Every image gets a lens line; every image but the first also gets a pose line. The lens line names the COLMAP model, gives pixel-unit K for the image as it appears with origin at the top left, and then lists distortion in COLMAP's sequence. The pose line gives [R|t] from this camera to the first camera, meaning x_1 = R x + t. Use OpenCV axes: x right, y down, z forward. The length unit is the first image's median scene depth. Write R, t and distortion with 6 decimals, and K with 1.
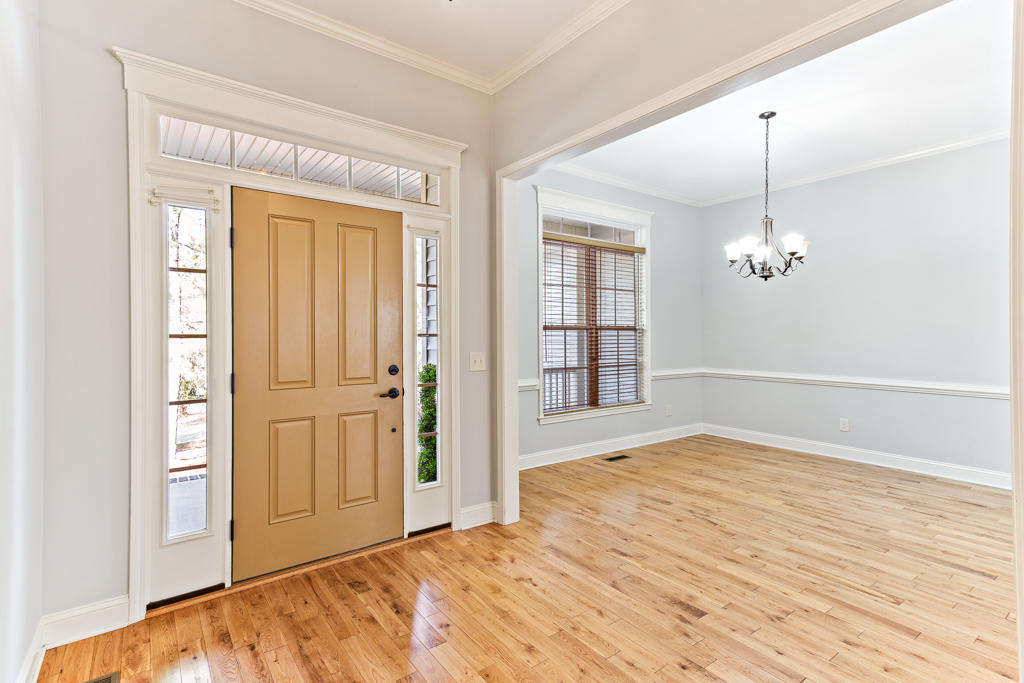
lens RADIAL K [[502.1, 0, 527.9], [0, 502.1, 332.9], [0, 0, 1]] dist [-0.000799, 0.011552]
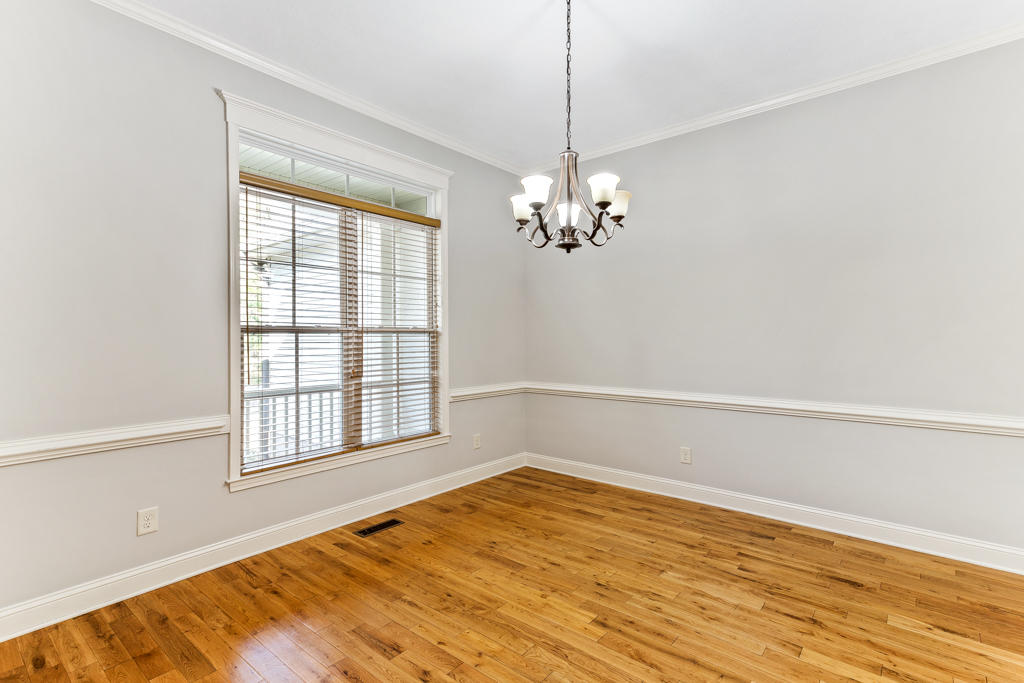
lens RADIAL K [[502.1, 0, 527.9], [0, 502.1, 332.9], [0, 0, 1]] dist [-0.000799, 0.011552]
pose [[0.969351, -0.002261, 0.245668, 0.213875], [0.004066, 0.999968, -0.006839, -0.000929], [-0.245645, 0.007629, 0.969330, 0.323844]]
